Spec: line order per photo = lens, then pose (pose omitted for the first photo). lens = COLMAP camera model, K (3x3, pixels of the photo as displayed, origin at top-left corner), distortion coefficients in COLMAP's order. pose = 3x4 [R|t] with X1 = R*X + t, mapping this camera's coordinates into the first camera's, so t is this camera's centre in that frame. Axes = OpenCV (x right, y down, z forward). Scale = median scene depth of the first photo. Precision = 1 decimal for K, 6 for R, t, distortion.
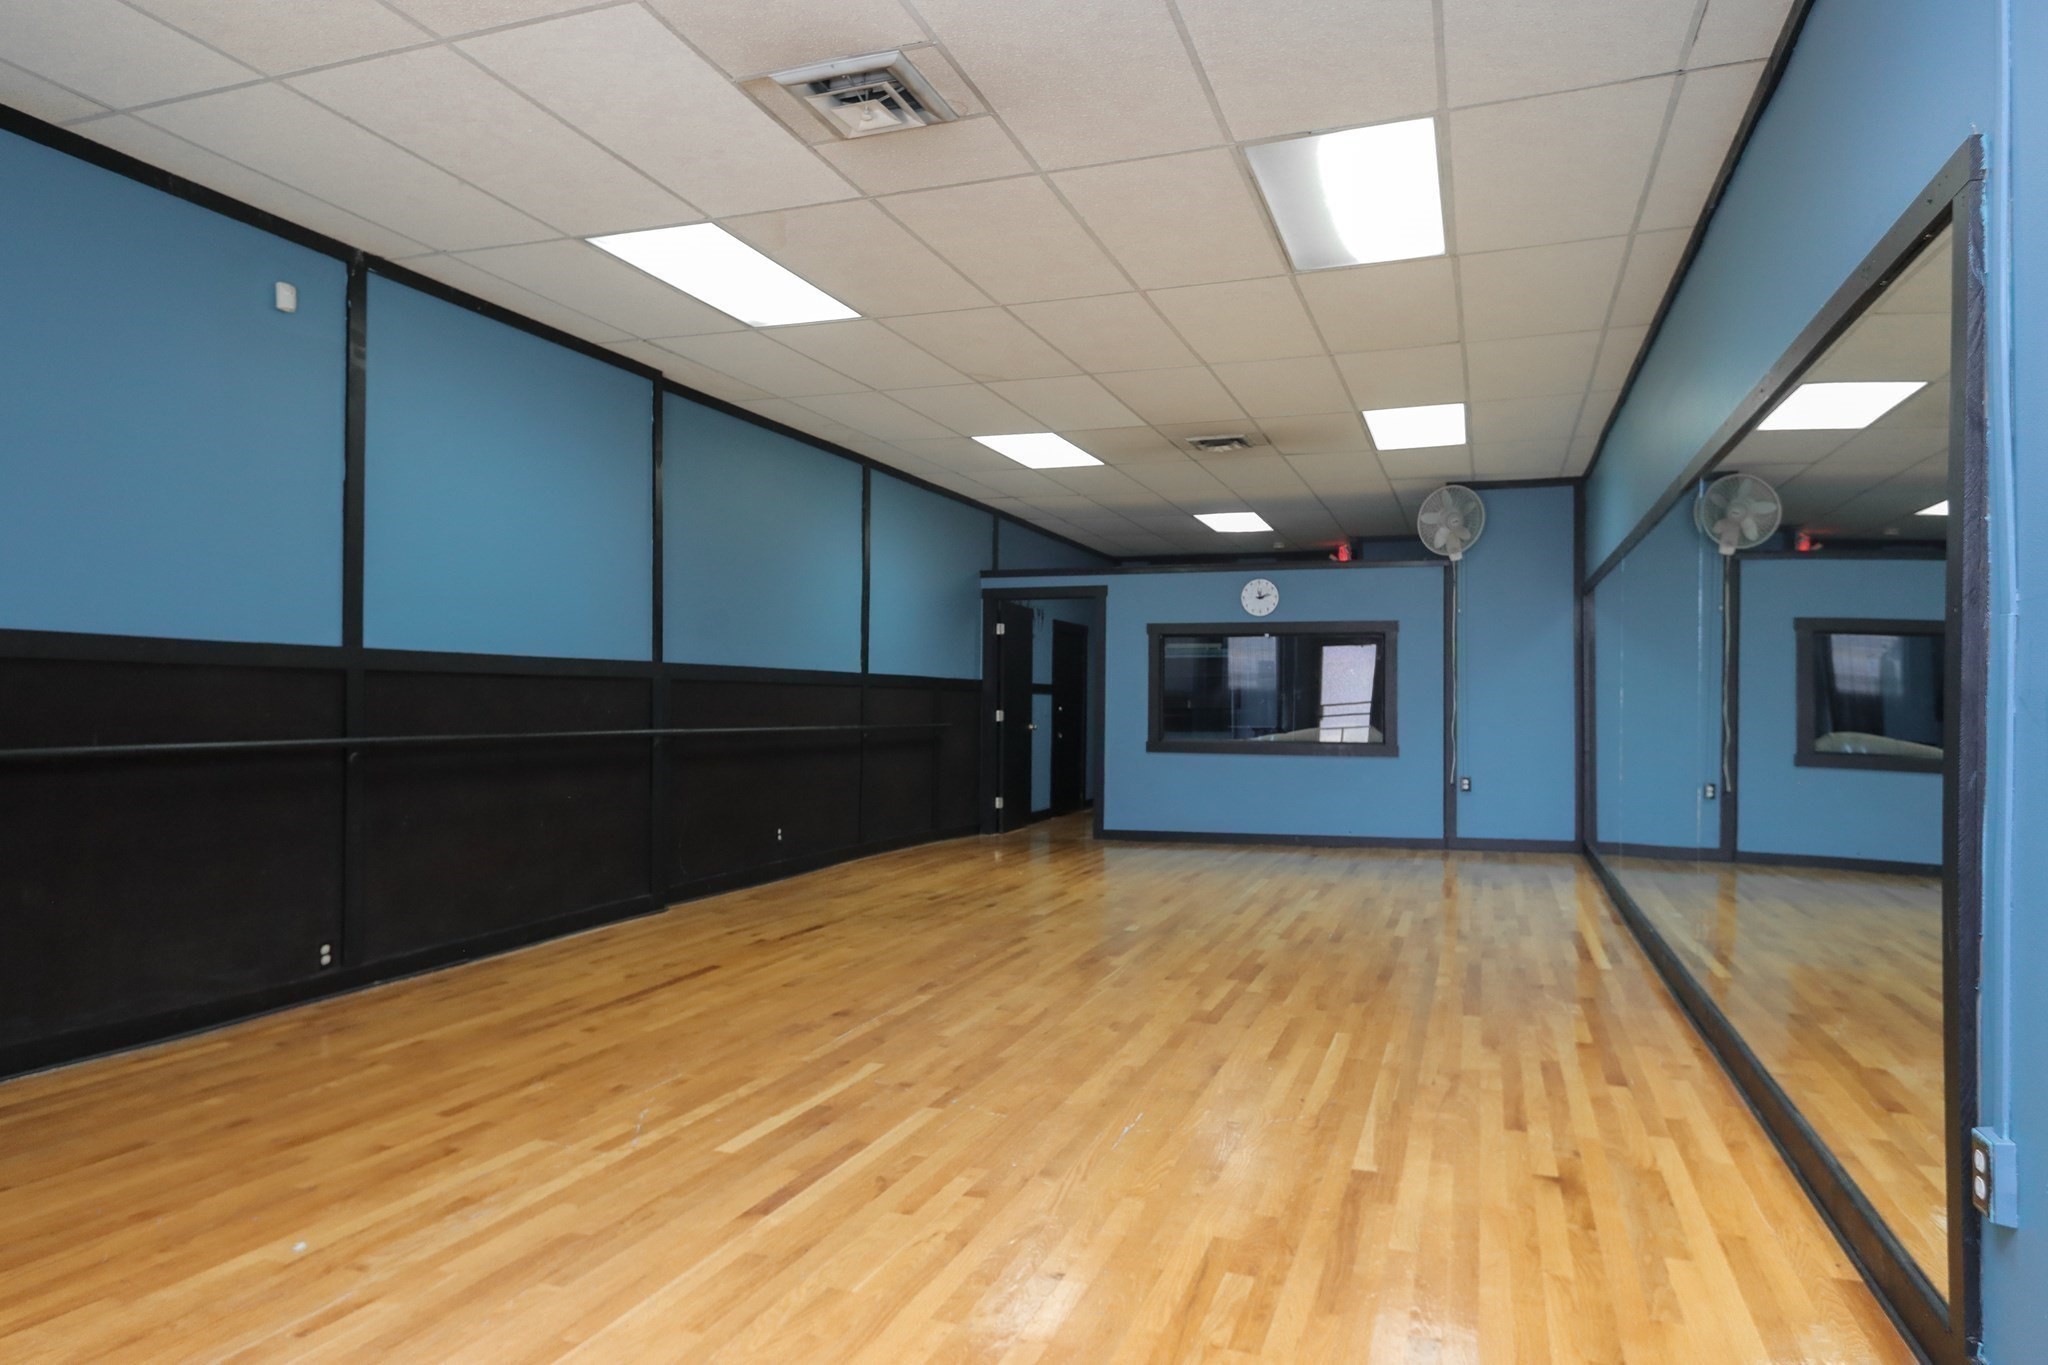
lens RADIAL K [[1228.7, 0, 1024.0], [0, 1228.7, 682.5], [0, 0, 1]] dist [-0.002126, 0.000400]
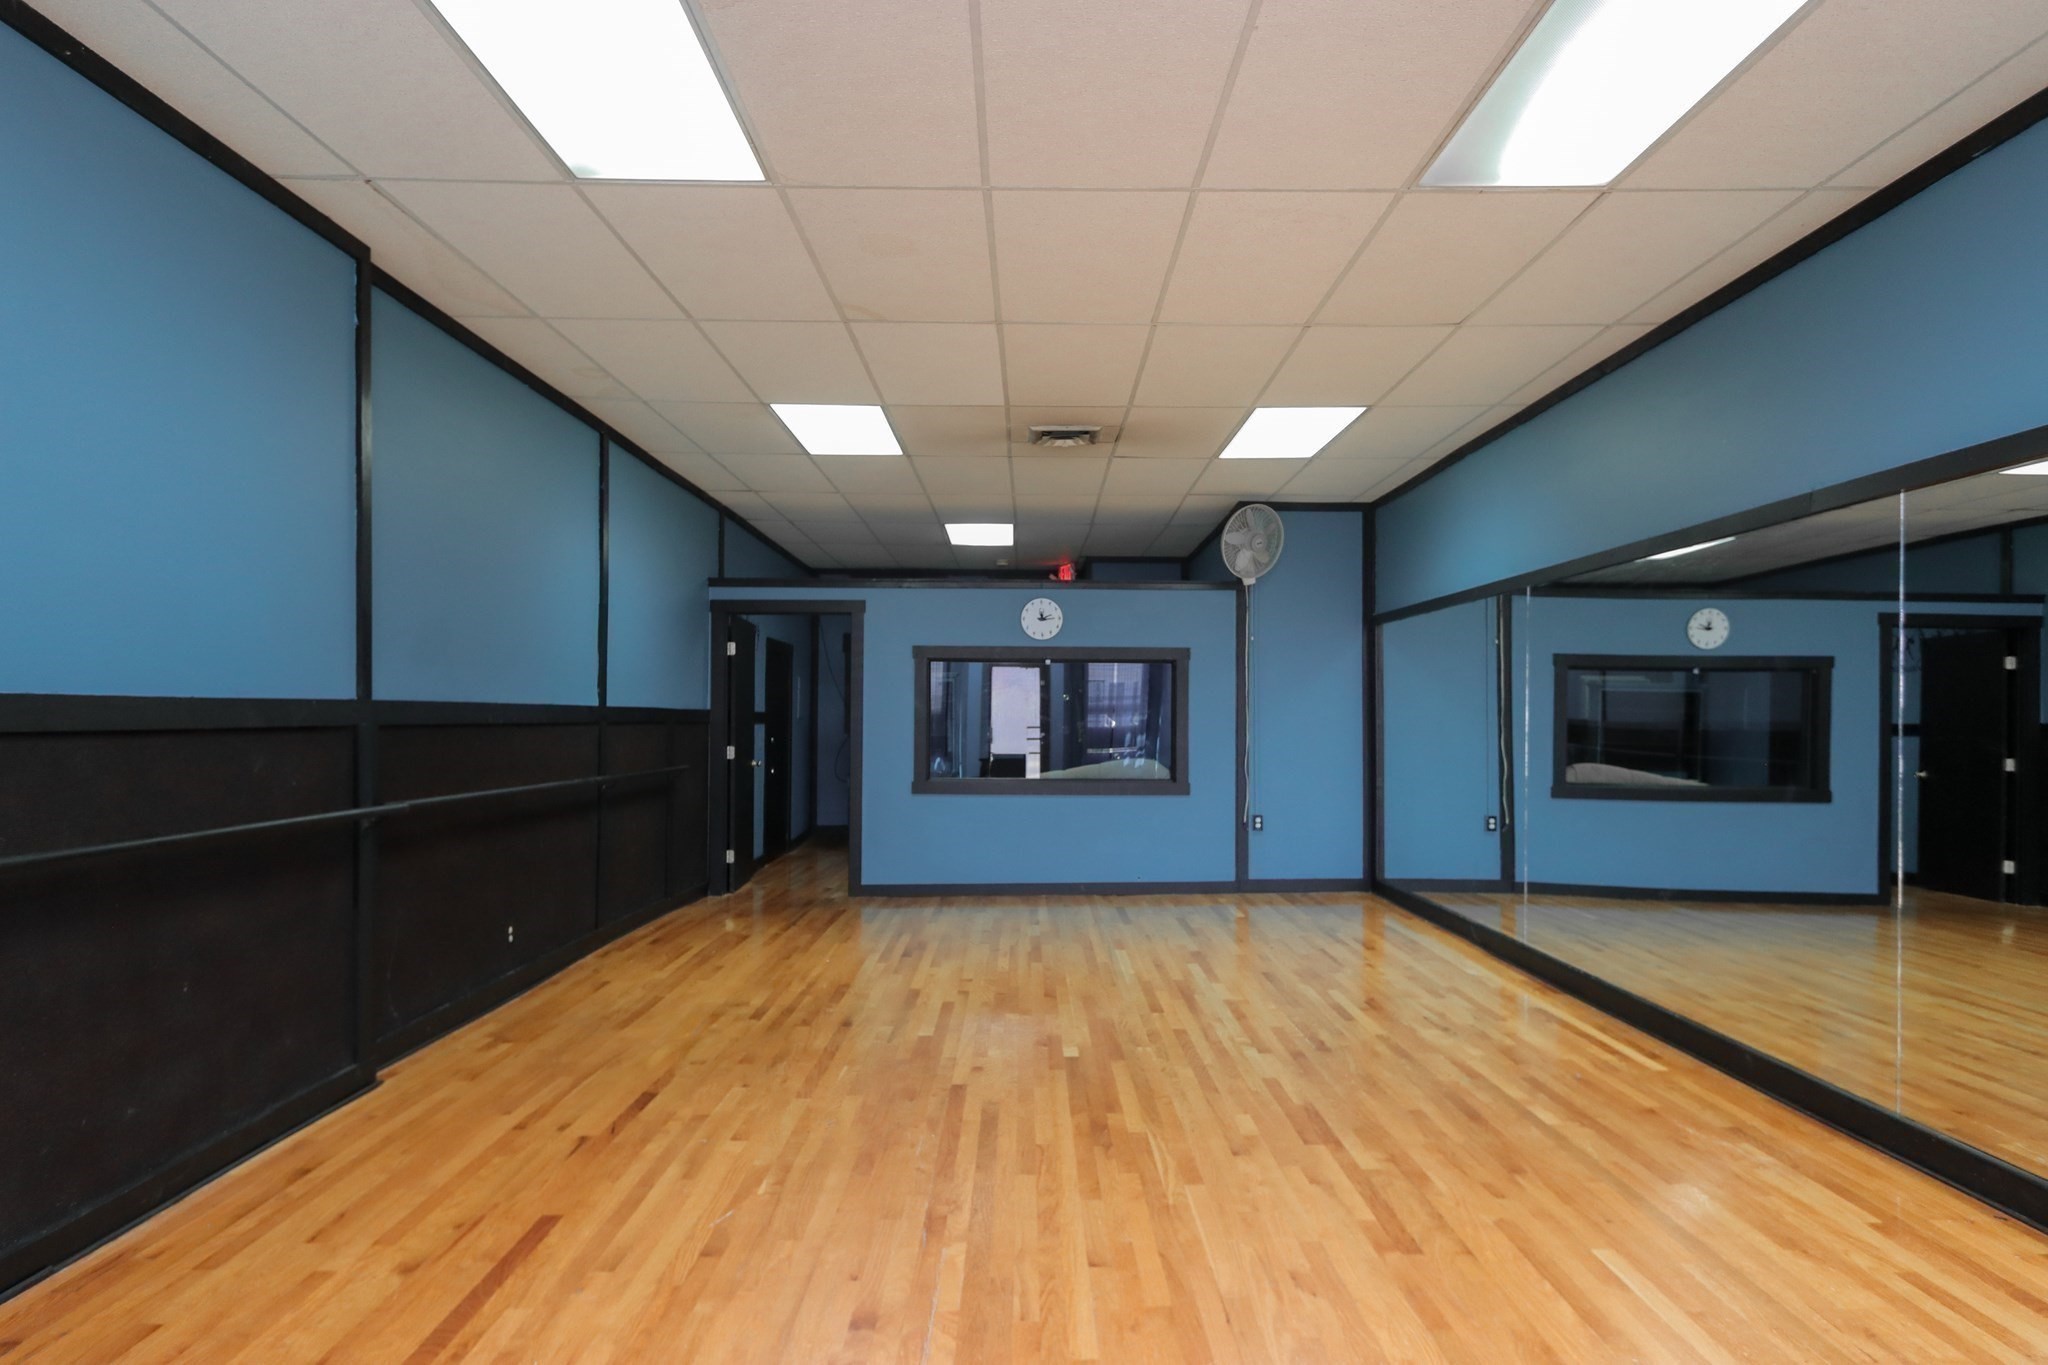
lens RADIAL K [[1200.9, 0, 1027.3], [0, 1200.9, 710.8], [0, 0, 1]] dist [-0.013292, 0.001127]
pose [[0.944502, -0.001260, 0.328504, -0.120818], [-0.002506, 0.999936, 0.011039, -0.013498], [-0.328497, -0.011250, 0.944438, 0.202339]]
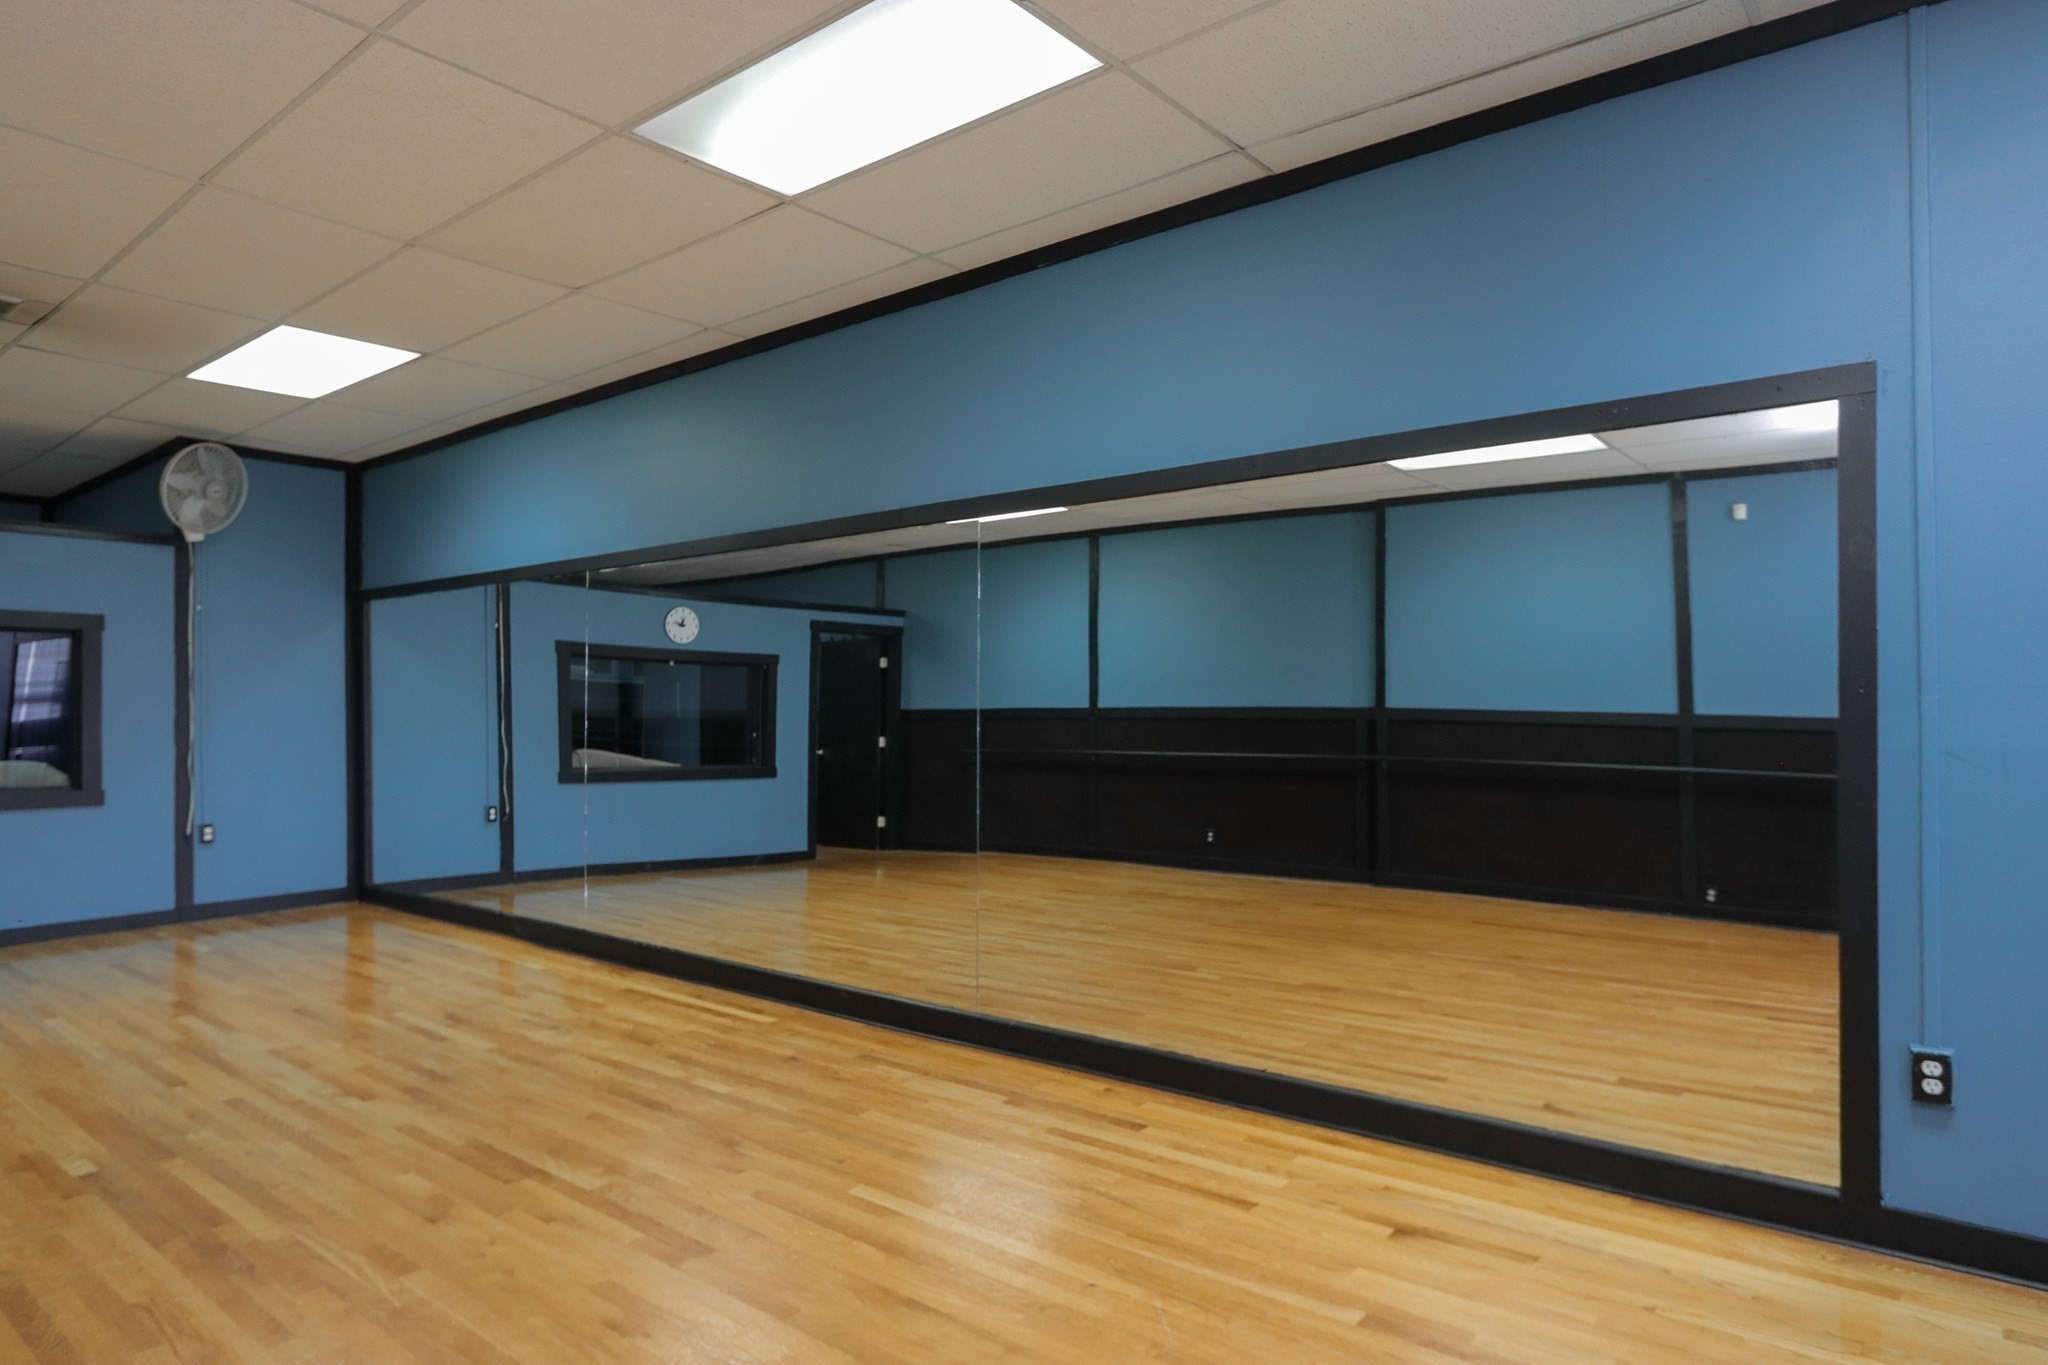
lens RADIAL K [[1178.3, 0, 1027.9], [0, 1178.3, 708.4], [0, 0, 1]] dist [-0.012081, 0.002021]
pose [[0.343374, -0.004472, 0.939188, -0.167553], [-0.010412, 0.999909, 0.008568, -0.007928], [-0.939141, -0.012721, 0.343296, 0.285507]]
